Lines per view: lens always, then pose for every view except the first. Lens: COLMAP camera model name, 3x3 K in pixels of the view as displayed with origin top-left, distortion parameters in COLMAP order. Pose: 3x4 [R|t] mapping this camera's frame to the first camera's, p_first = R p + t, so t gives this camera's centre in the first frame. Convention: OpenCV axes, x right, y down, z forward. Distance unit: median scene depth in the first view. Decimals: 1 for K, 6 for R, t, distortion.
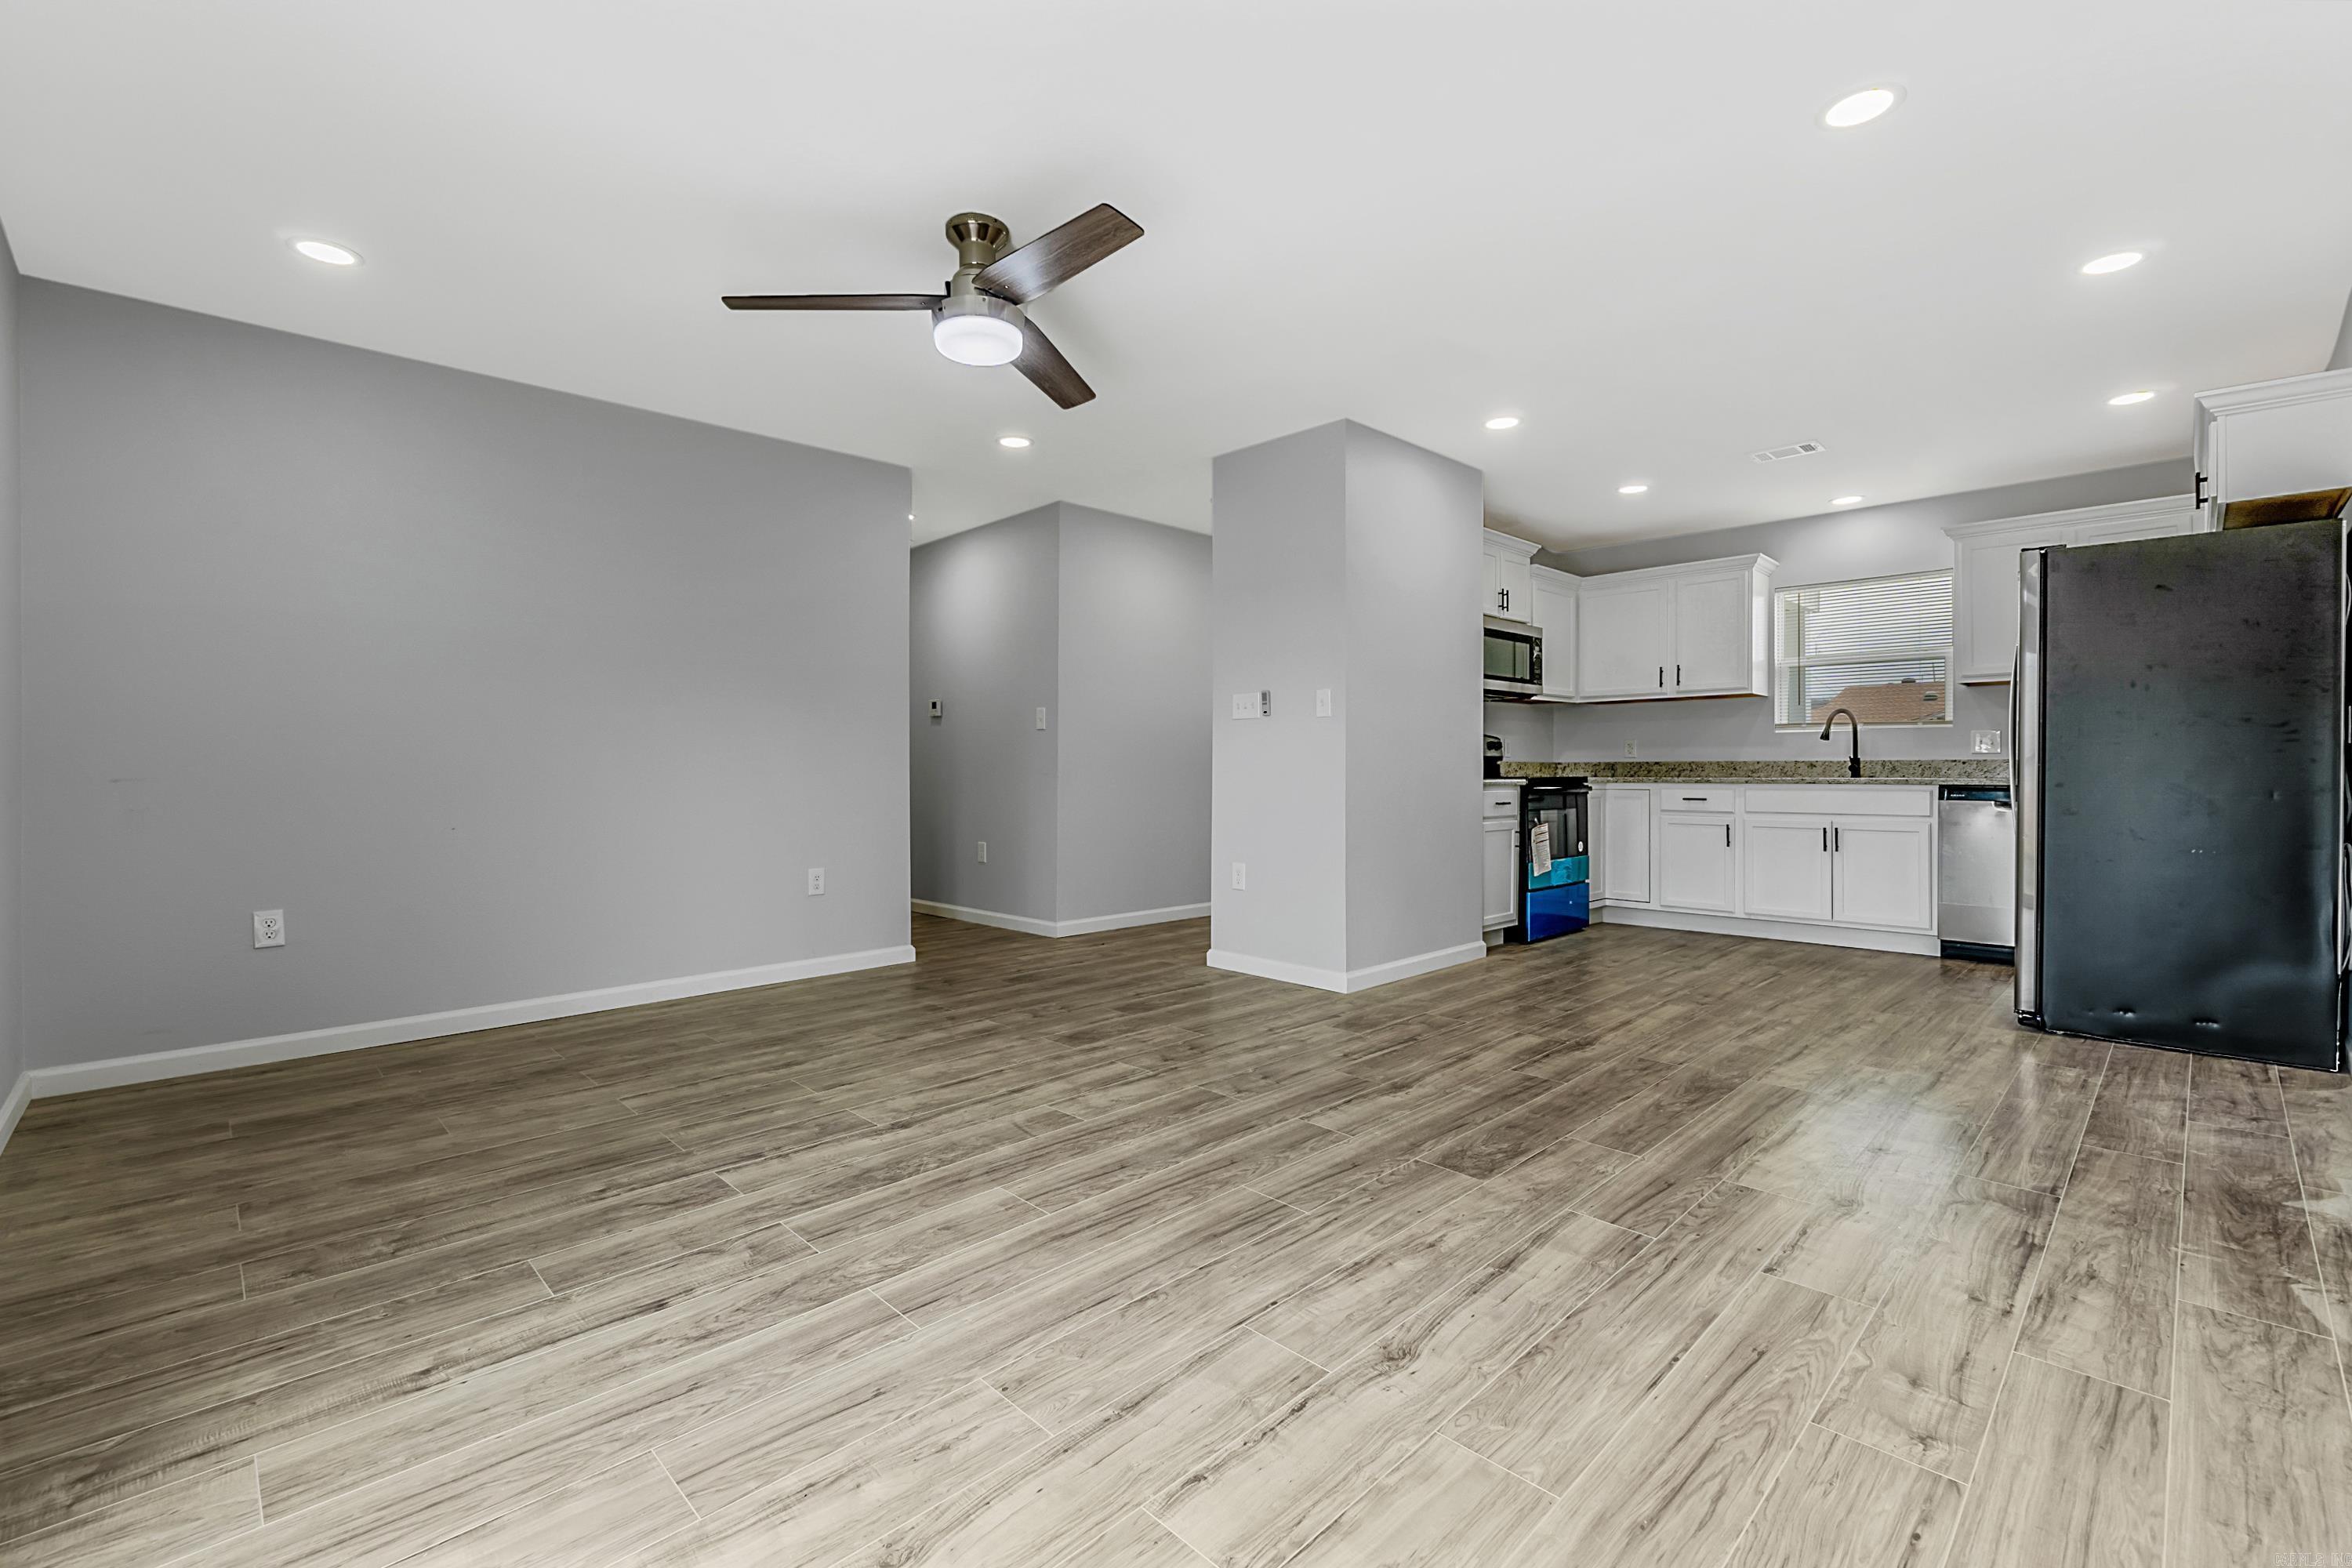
lens RADIAL K [[1006.7, 0, 1176.1], [0, 1006.7, 783.4], [0, 0, 1]] dist [-0.004712, -0.000327]
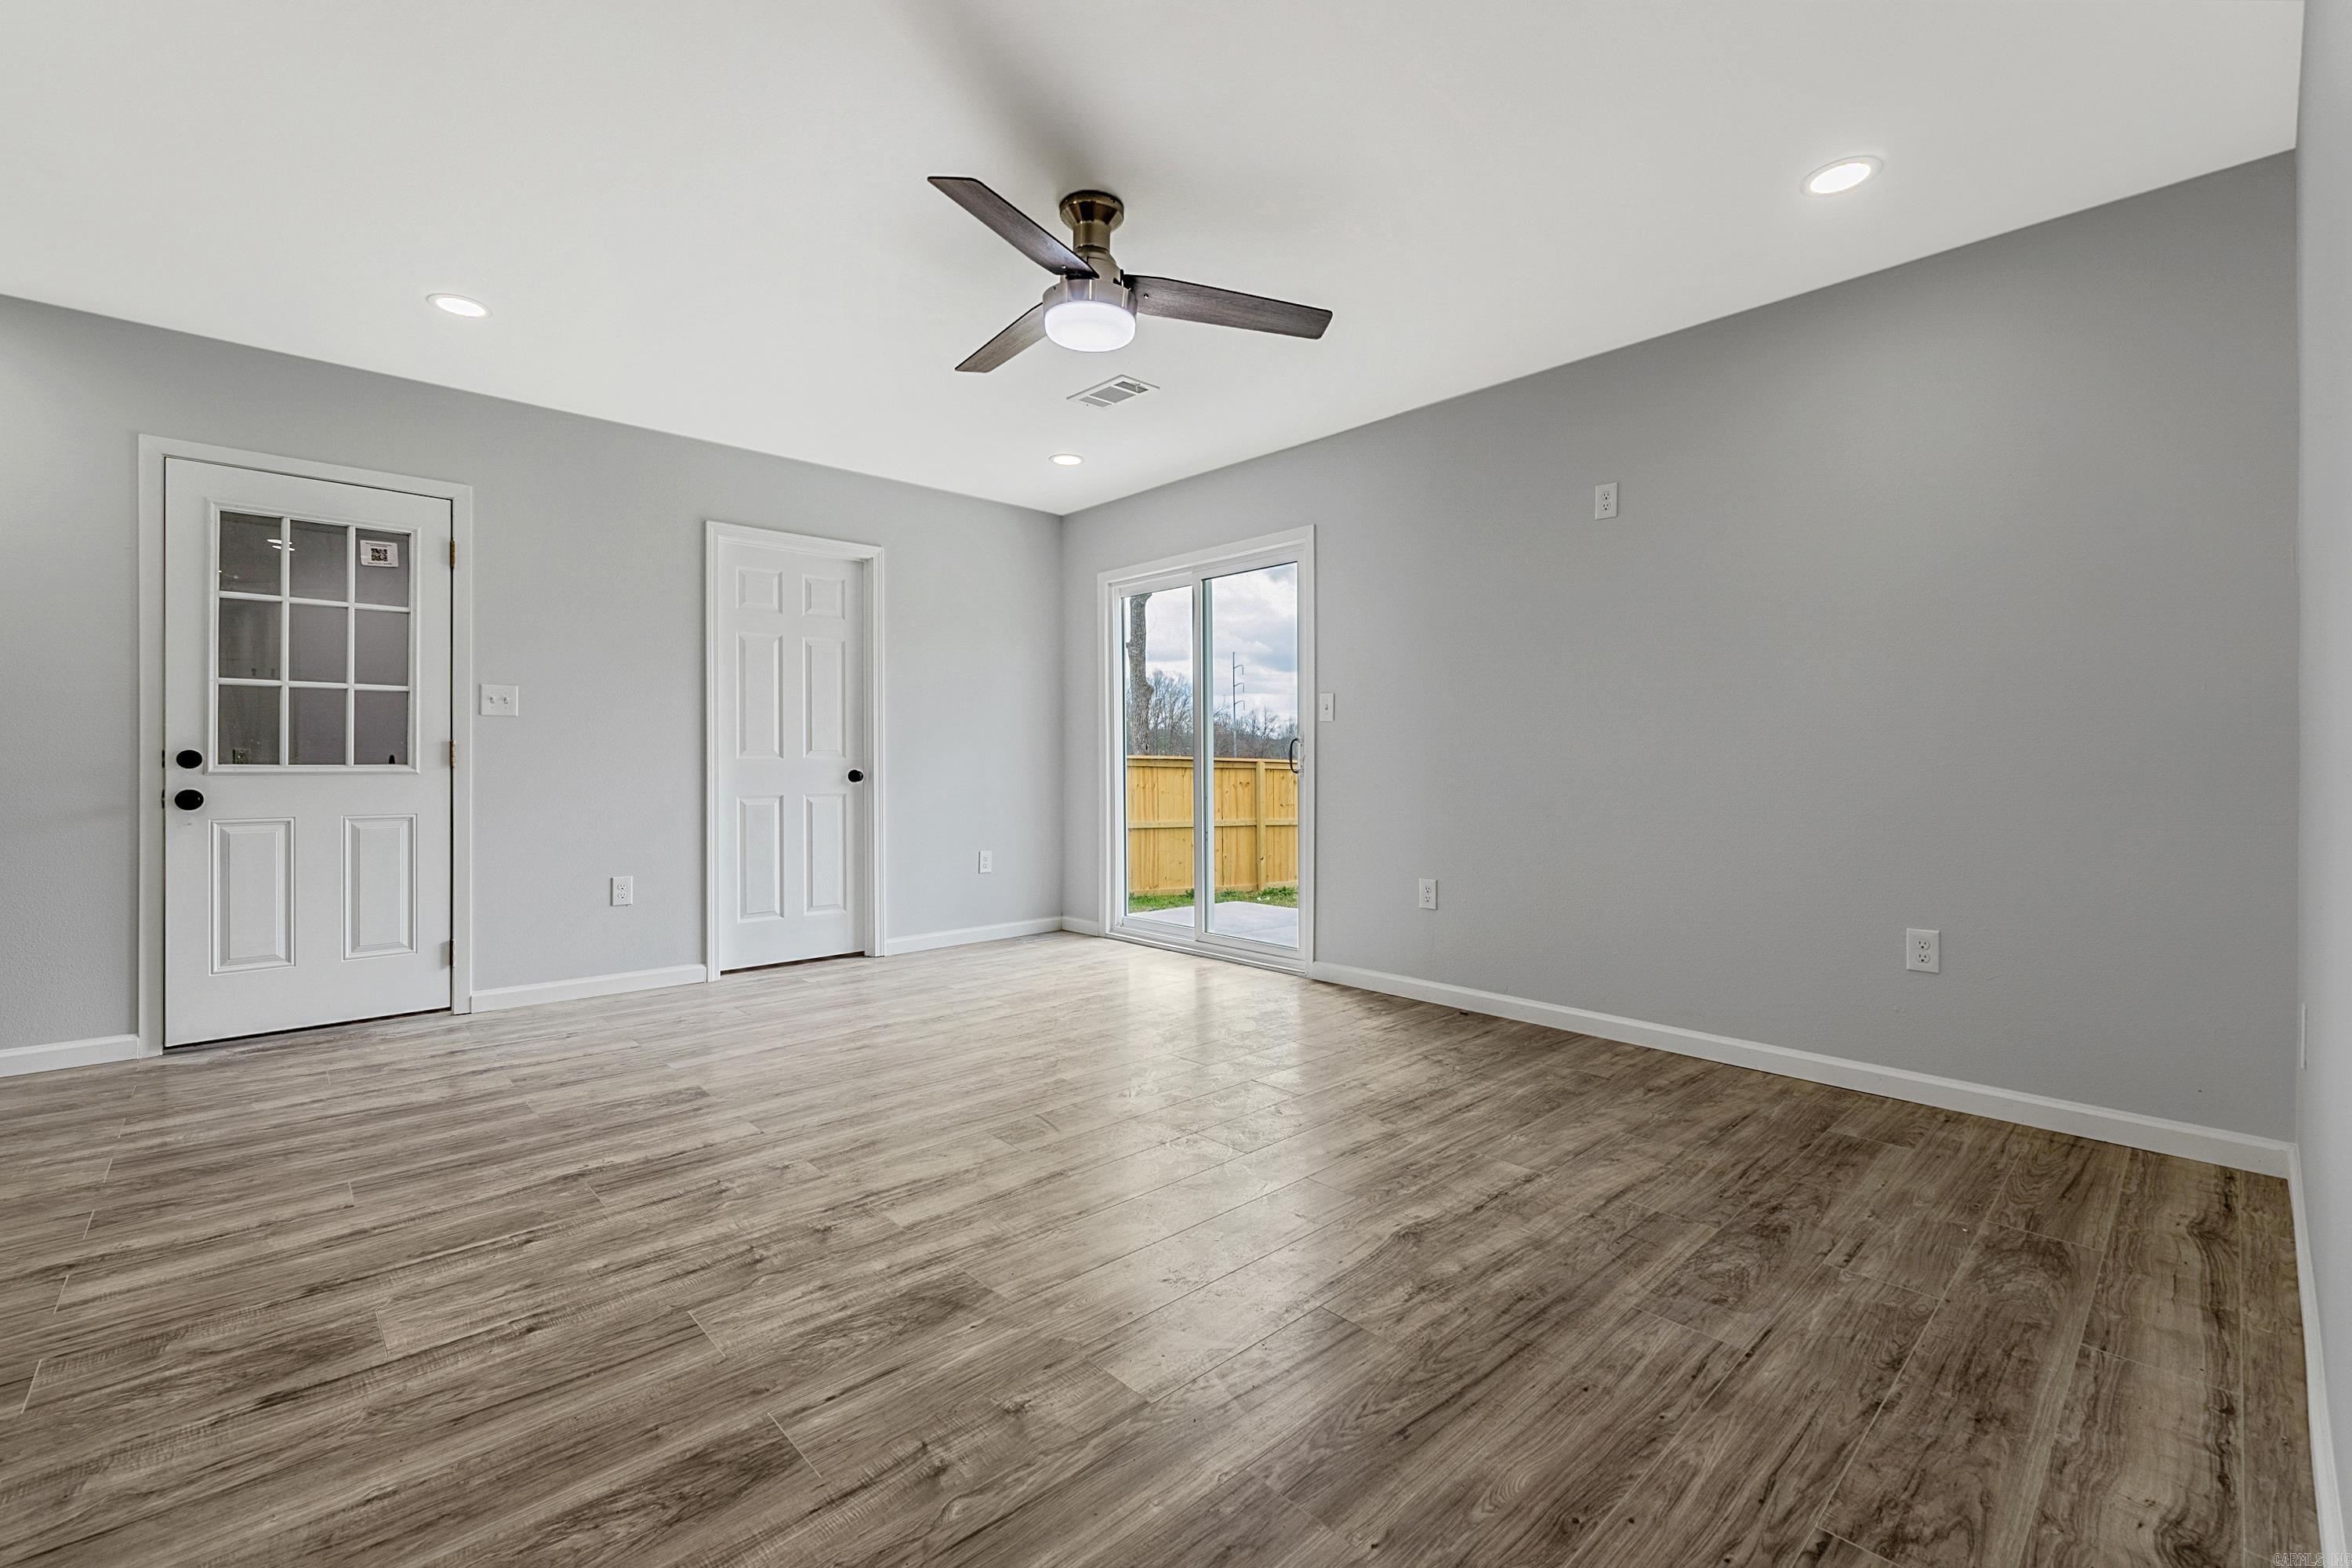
lens RADIAL K [[1006.7, 0, 1179.1], [0, 1006.7, 750.6], [0, 0, 1]] dist [-0.004712, -0.000327]
pose [[-0.999738, 0.004528, 0.022451, -0.276061], [0.004761, 0.999935, 0.010334, -0.039157], [-0.022403, 0.010438, -0.999695, 1.798898]]
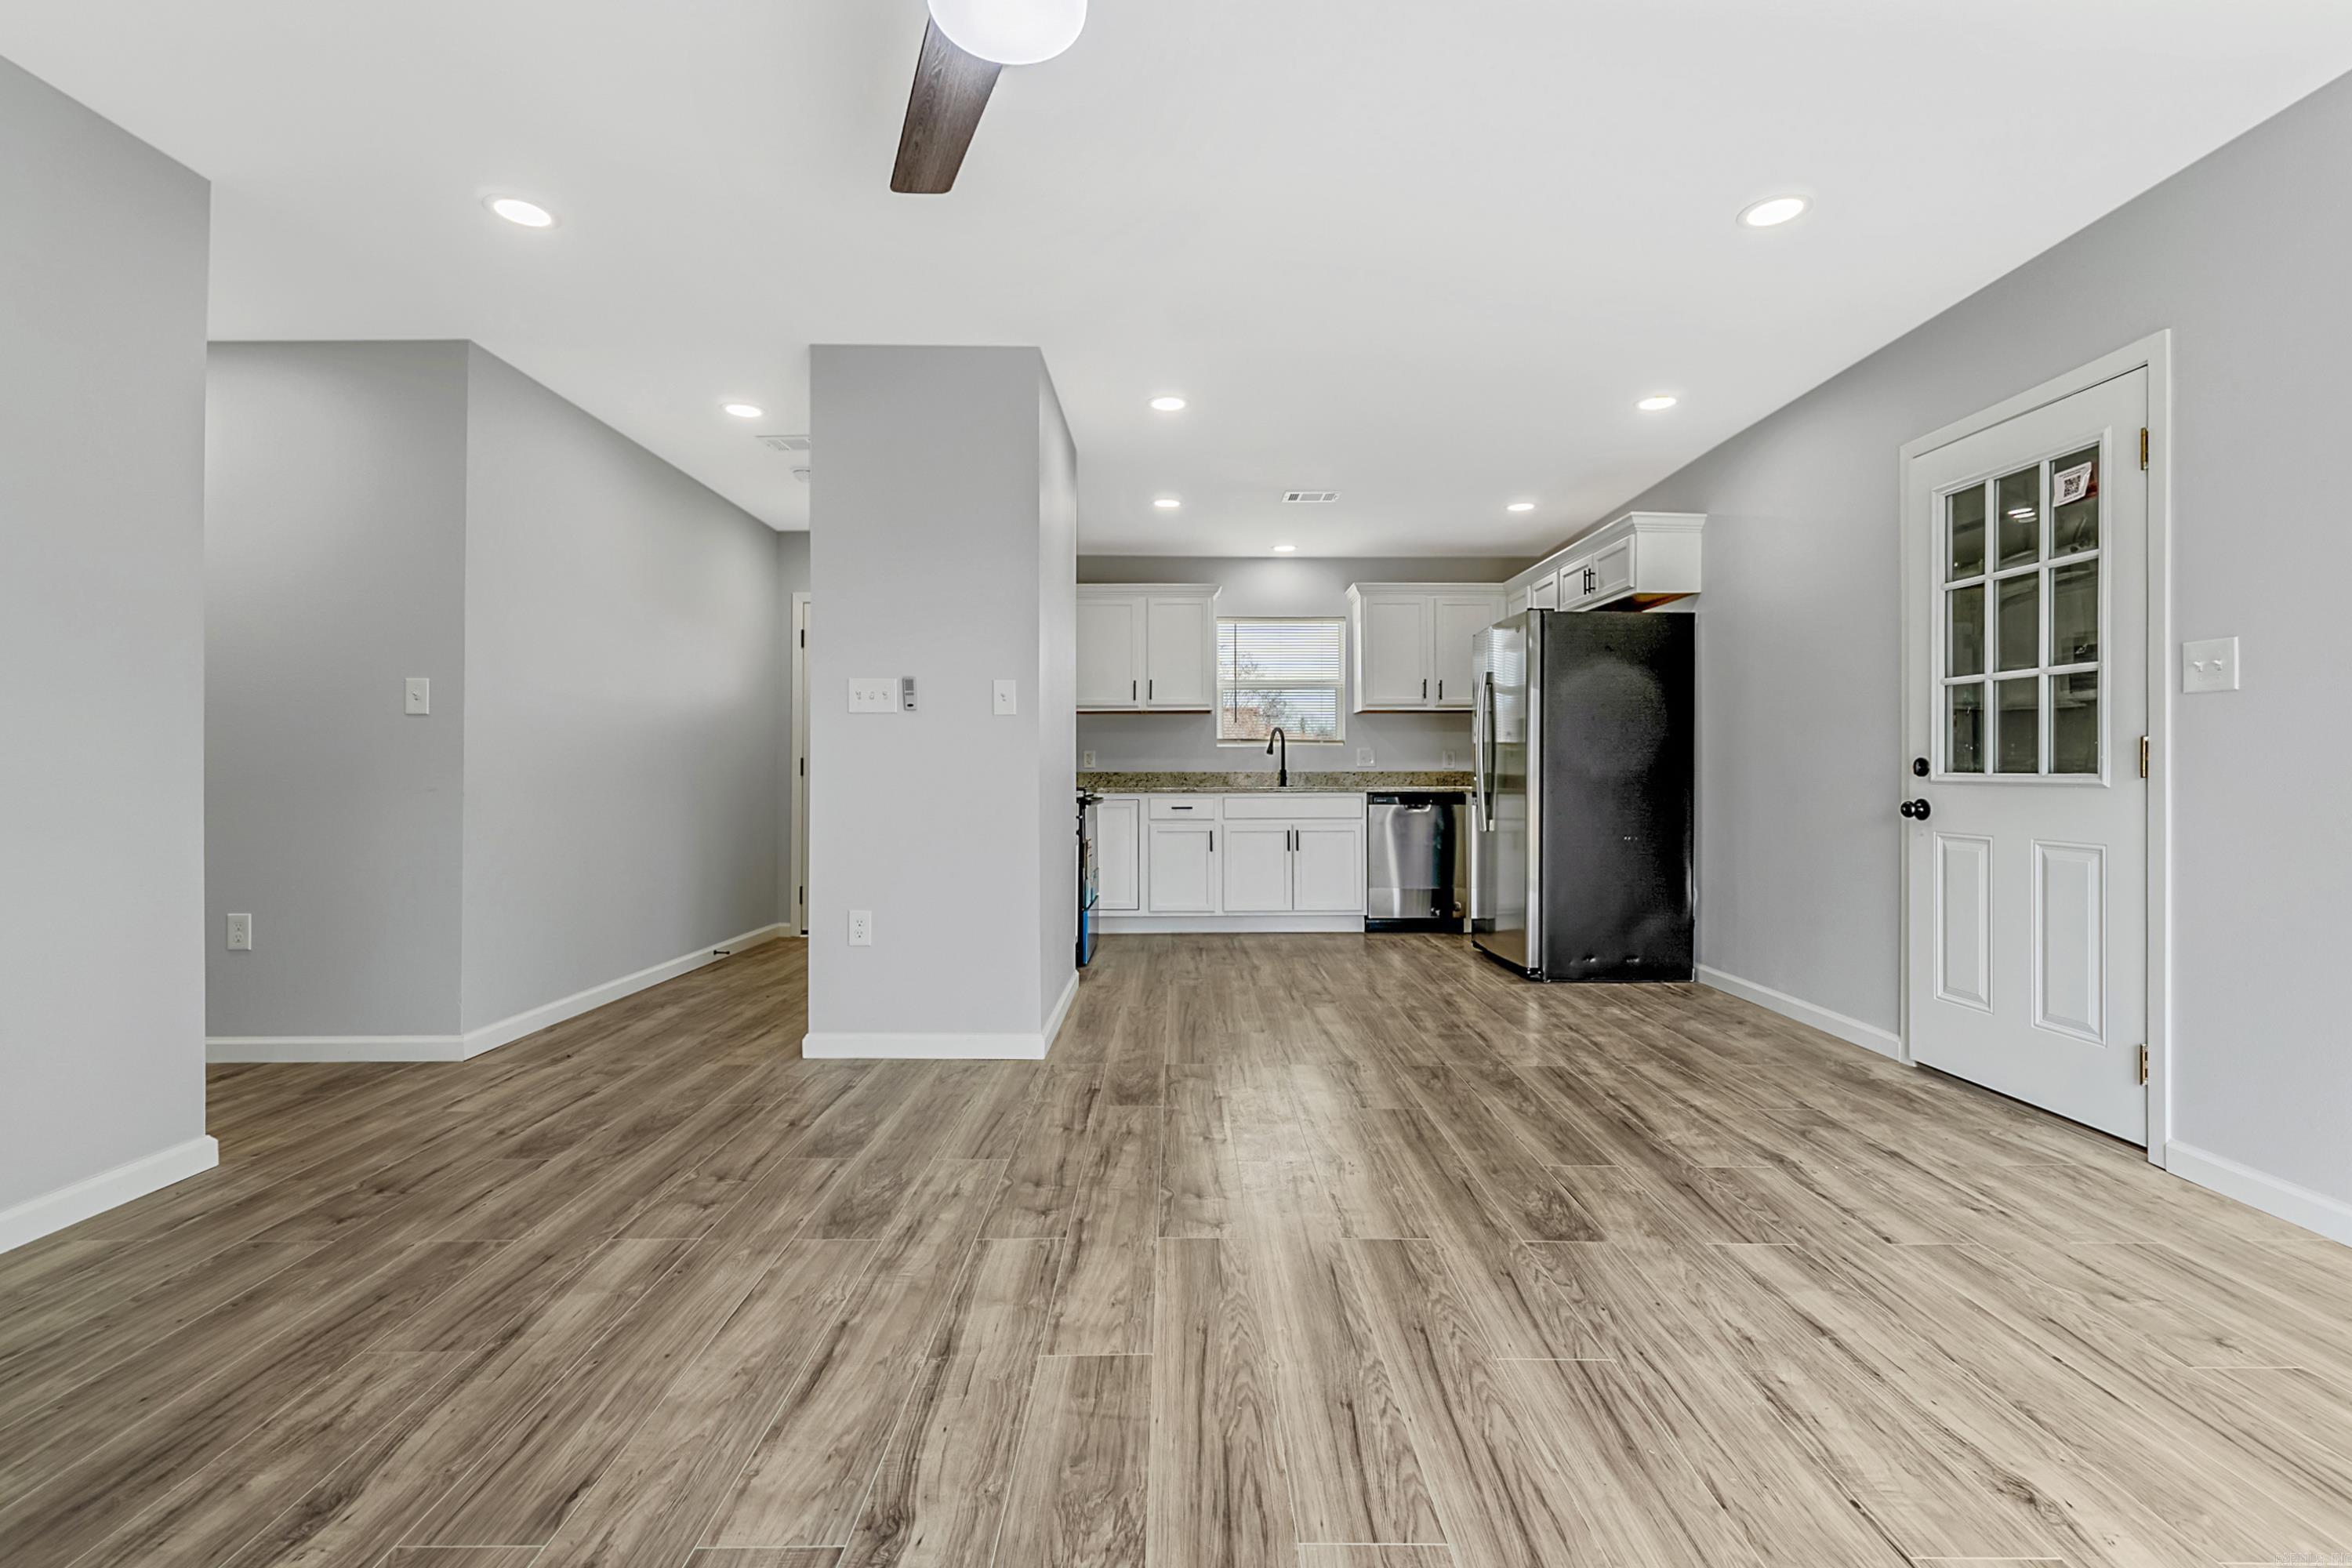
lens RADIAL K [[1006.7, 0, 1178.5], [0, 1006.7, 782.3], [0, 0, 1]] dist [-0.004712, -0.000327]
pose [[0.698114, -0.003880, 0.715976, -0.472677], [0.011537, 0.999916, -0.005830, -0.010048], [-0.715894, 0.012331, 0.698101, 0.508180]]
